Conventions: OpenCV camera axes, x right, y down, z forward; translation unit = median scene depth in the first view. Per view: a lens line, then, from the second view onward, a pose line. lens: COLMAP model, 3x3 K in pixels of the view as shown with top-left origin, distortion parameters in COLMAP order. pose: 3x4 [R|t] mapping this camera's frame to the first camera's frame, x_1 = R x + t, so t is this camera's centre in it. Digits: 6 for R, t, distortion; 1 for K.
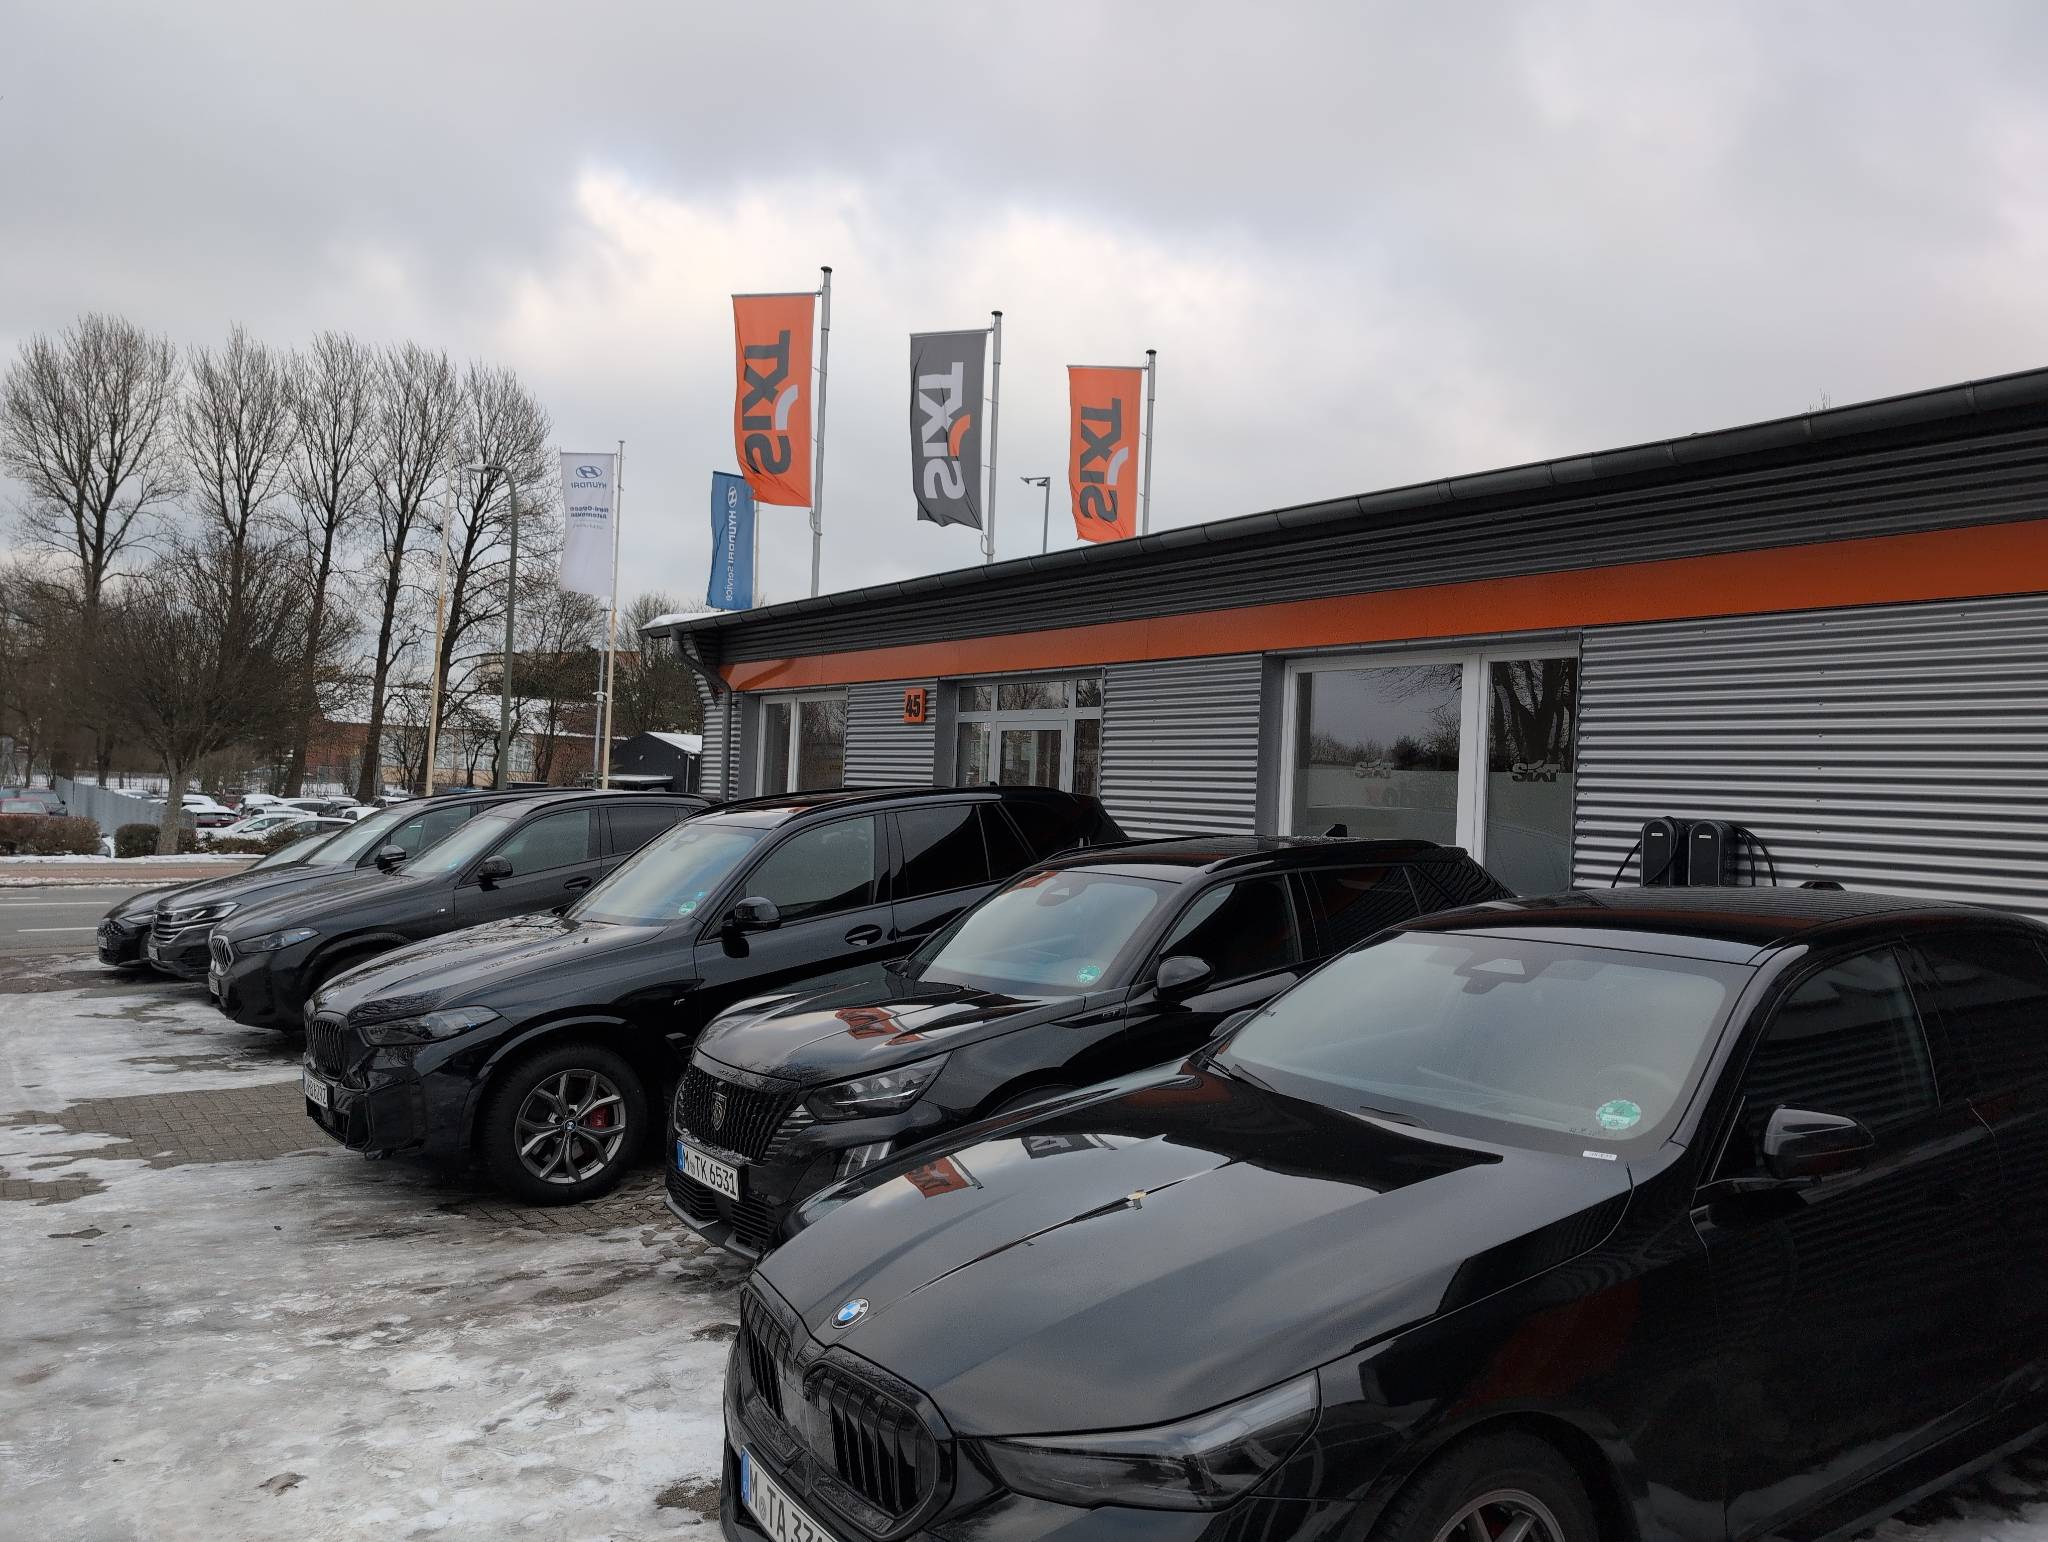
lens RADIAL K [[1466.2, 0, 1024.0], [0, 1466.2, 771.0], [0, 0, 1]] dist [0.029085, 0.002576]
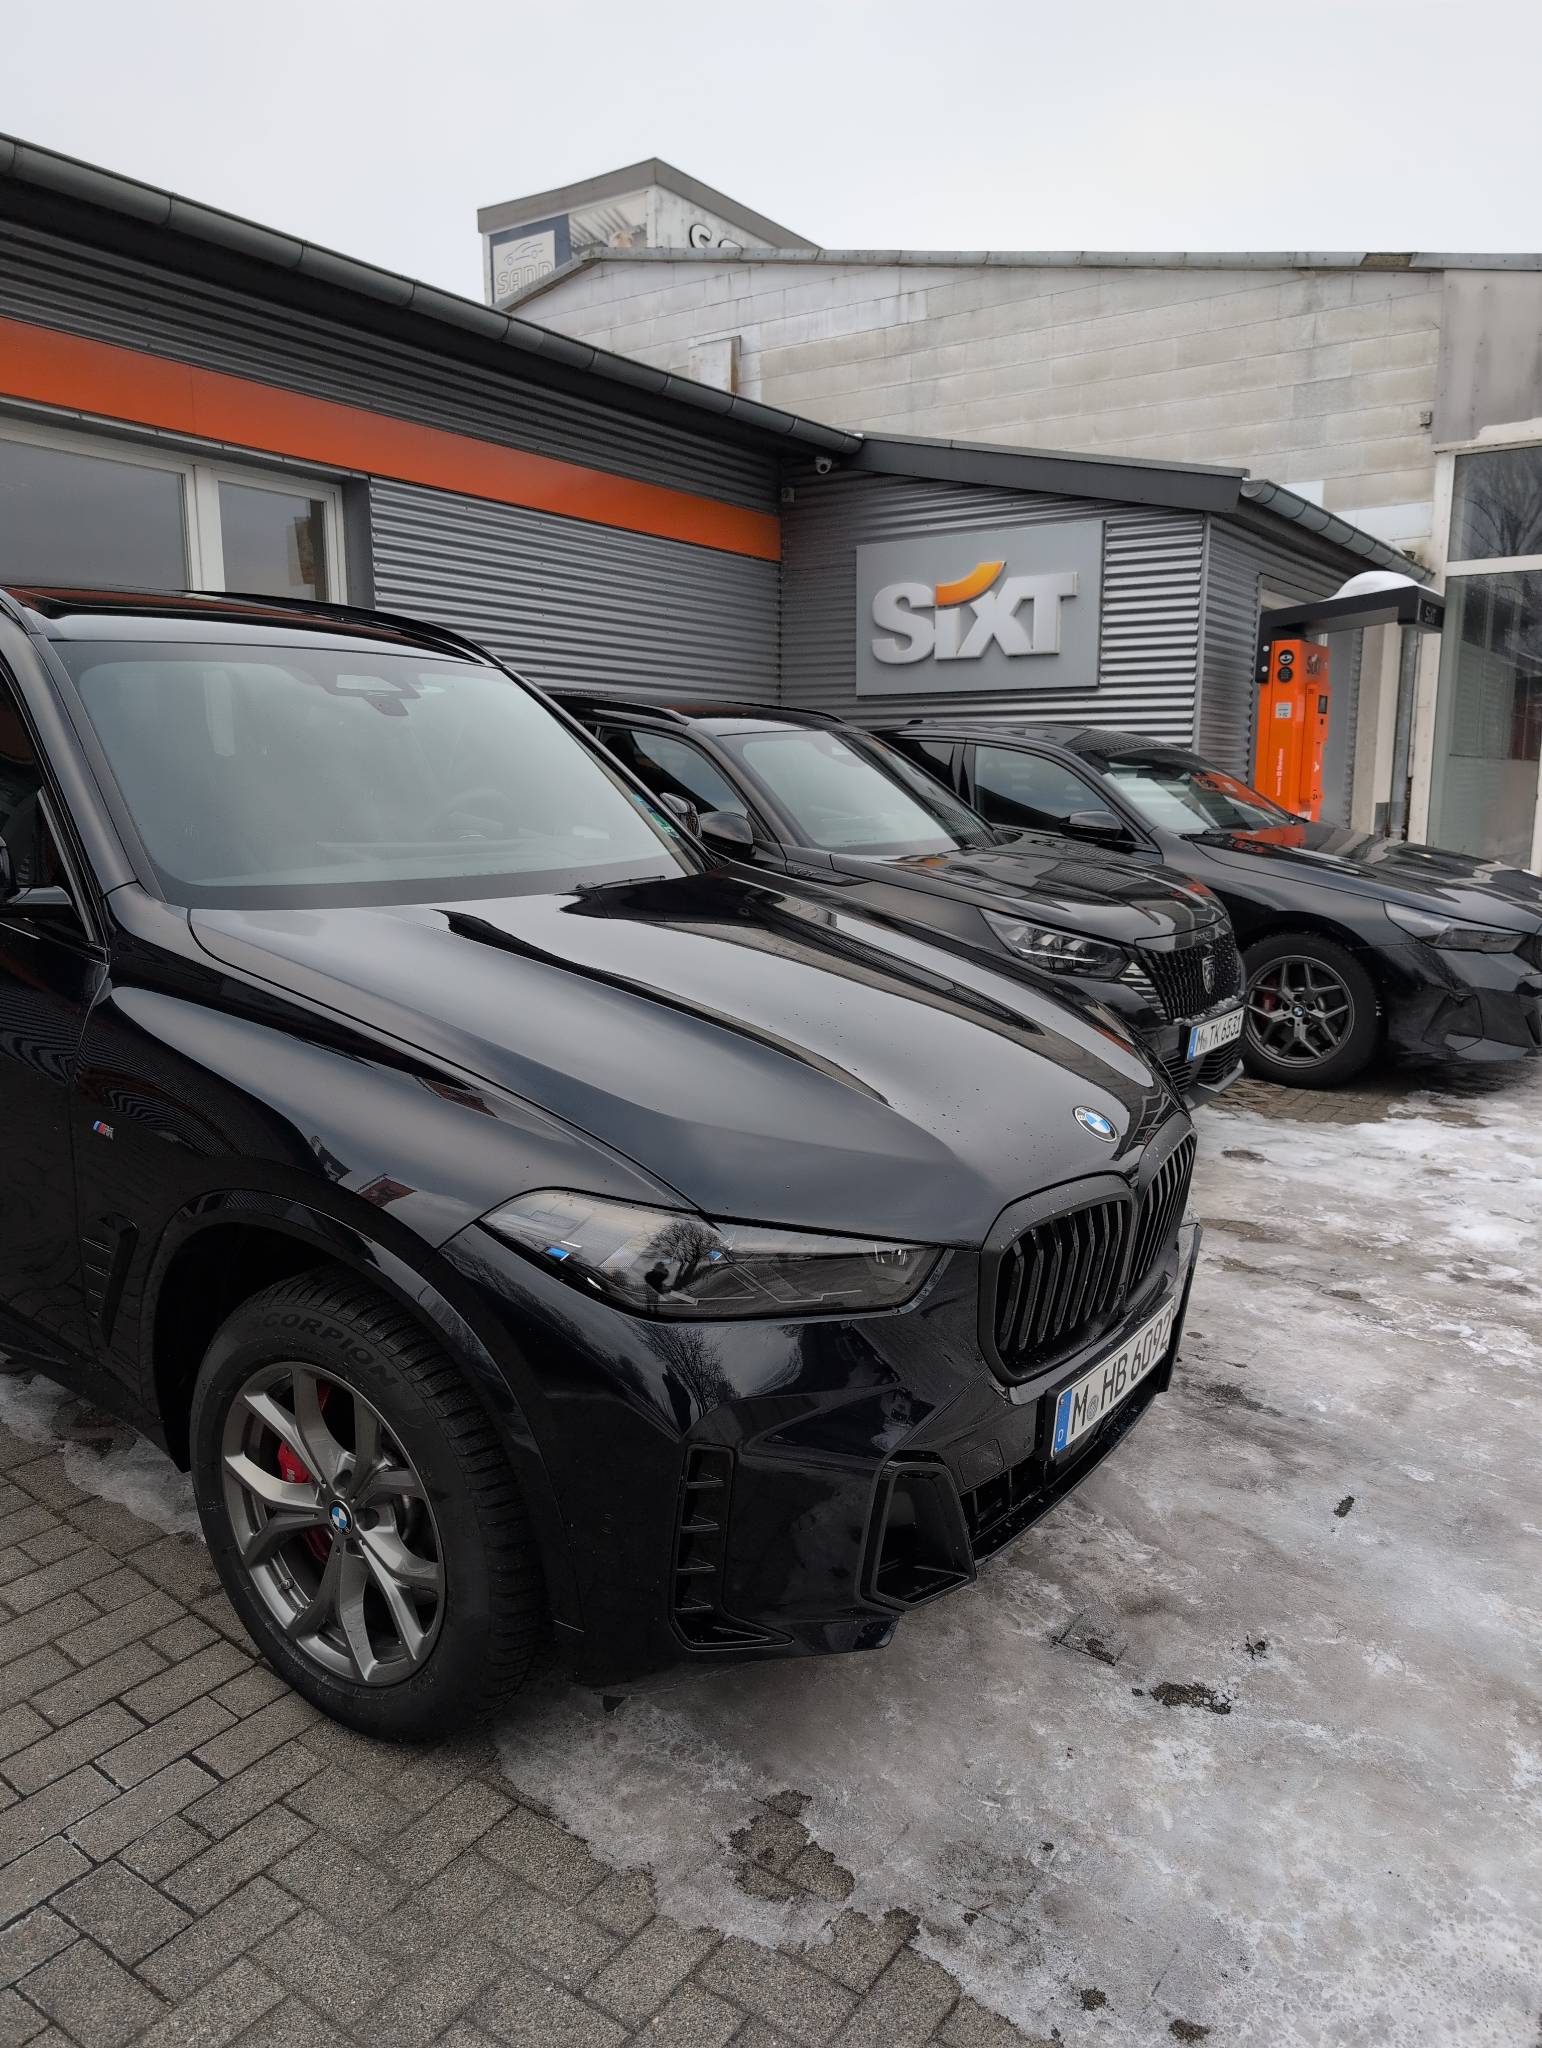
lens RADIAL K [[1466.2, 0, 815.7], [0, 1466.2, 1052.8], [0, 0, 1]] dist [0.029085, 0.002576]
pose [[-0.330272, -0.197070, 0.923084, -1.017739], [-0.008298, 0.978530, 0.205938, 0.088453], [-0.943849, 0.060356, -0.324817, 1.556904]]
